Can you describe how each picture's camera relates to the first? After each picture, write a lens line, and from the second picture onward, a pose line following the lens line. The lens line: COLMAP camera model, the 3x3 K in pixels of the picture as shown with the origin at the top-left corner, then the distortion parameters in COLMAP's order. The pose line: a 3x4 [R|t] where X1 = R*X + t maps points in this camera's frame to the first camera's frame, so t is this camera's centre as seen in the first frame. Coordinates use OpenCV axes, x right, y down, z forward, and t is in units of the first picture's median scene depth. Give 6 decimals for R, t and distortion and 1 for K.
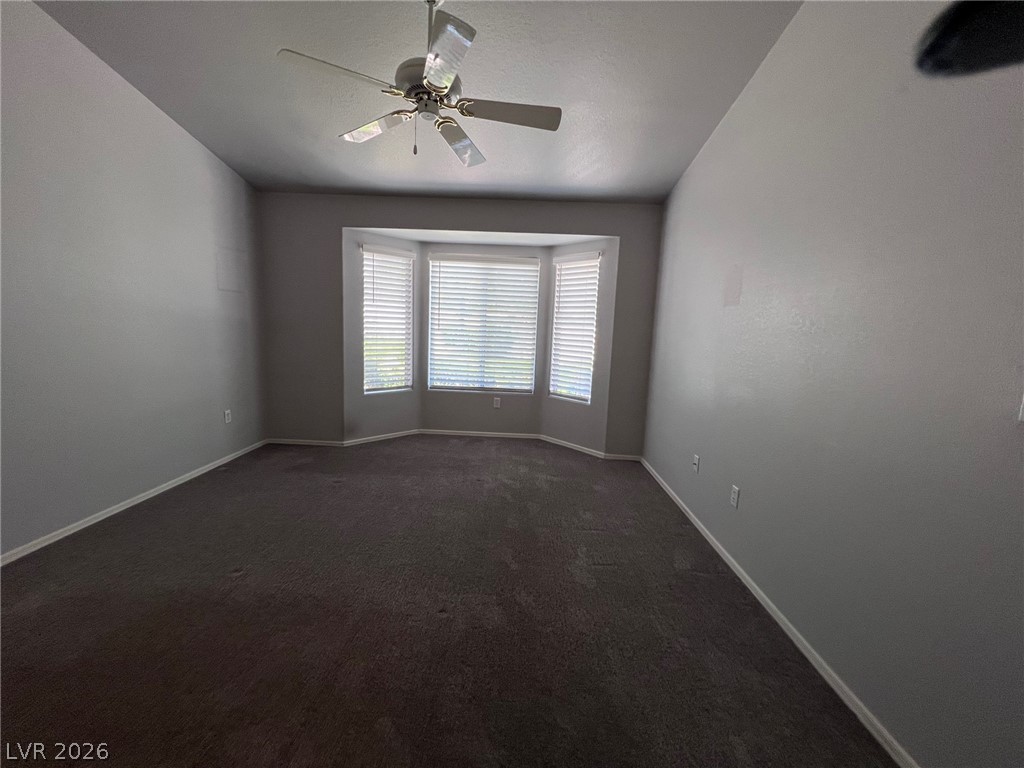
lens RADIAL K [[418.7, 0, 512.0], [0, 418.7, 384.0], [0, 0, 1]] dist [-0.002250, -0.000162]
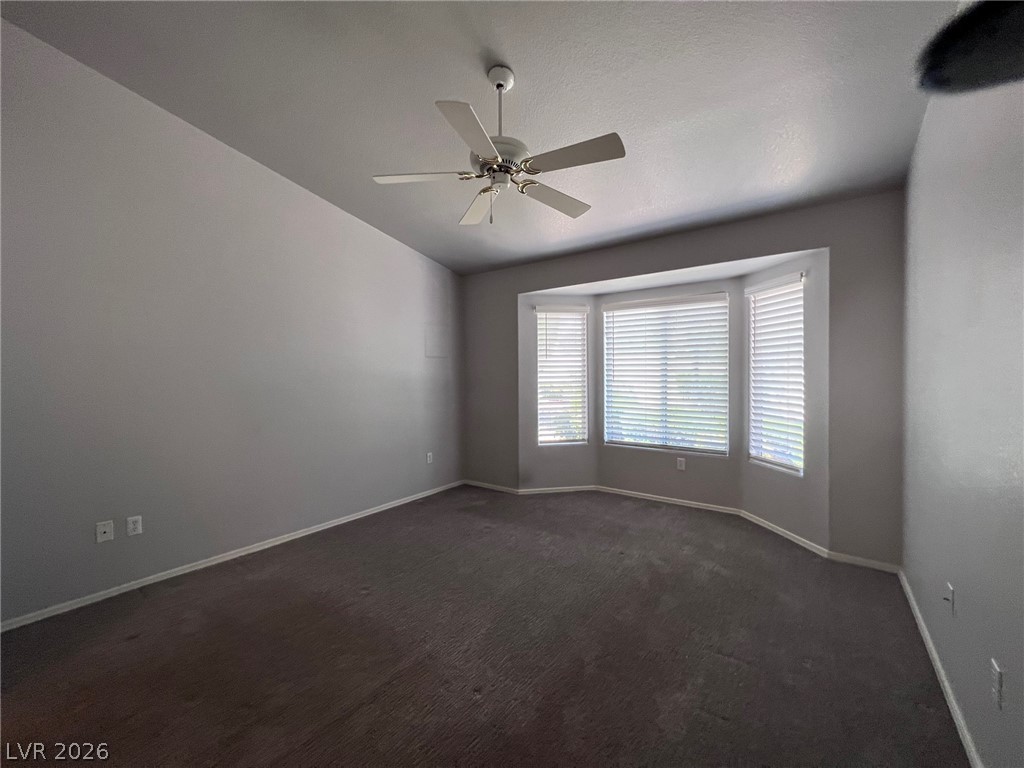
lens RADIAL K [[418.7, 0, 512.0], [0, 418.7, 384.0], [0, 0, 1]] dist [-0.002250, -0.000162]
pose [[0.811708, -0.031179, -0.583231, 0.203896], [-0.038373, 0.993570, -0.106520, -0.014247], [0.582802, 0.108844, 0.805292, 0.104182]]
